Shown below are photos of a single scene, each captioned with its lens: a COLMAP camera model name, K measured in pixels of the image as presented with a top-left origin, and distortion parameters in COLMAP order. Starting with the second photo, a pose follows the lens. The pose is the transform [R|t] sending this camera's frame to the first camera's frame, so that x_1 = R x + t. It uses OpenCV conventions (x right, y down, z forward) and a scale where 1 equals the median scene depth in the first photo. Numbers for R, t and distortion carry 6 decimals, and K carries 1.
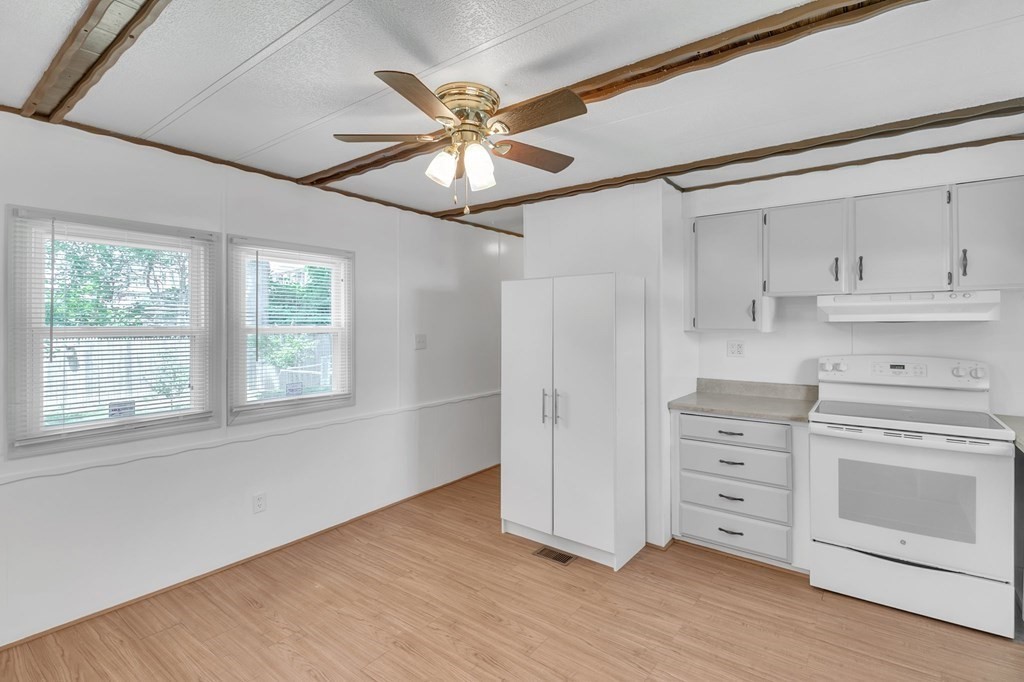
lens RADIAL K [[483.1, 0, 517.7], [0, 483.1, 333.1], [0, 0, 1]] dist [0.002288, -0.000302]
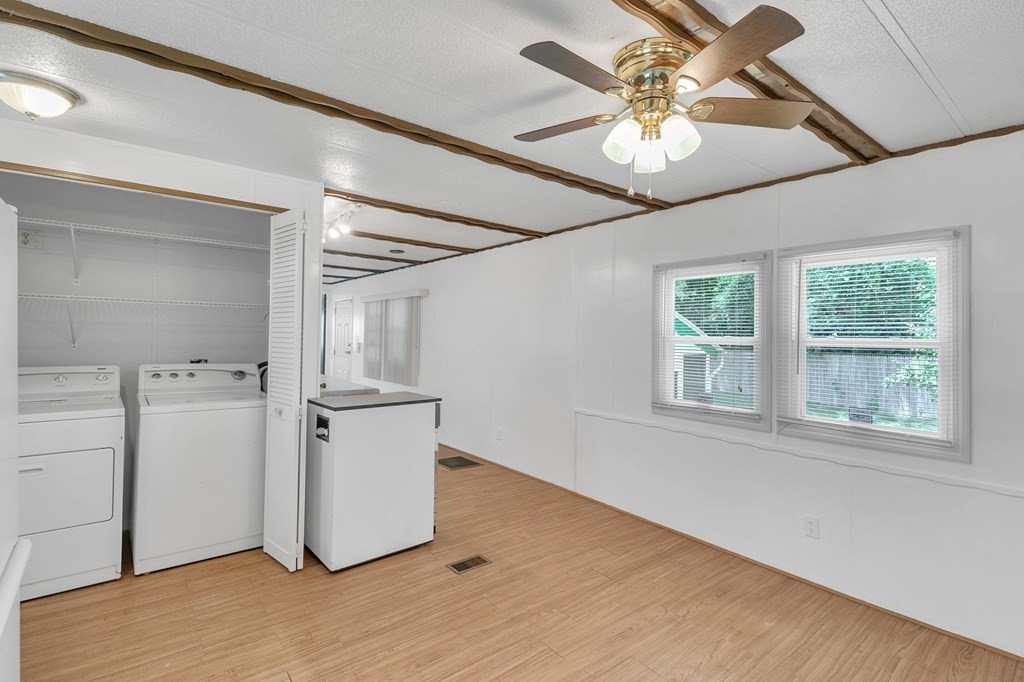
lens RADIAL K [[481.8, 0, 512.0], [0, 481.8, 341.0], [0, 0, 1]] dist [0.000414, -0.000206]
pose [[-0.255965, 0.009946, -0.966635, 0.567219], [-0.031728, 0.999322, 0.018684, -0.008699], [0.966165, 0.035452, -0.255476, 0.737000]]
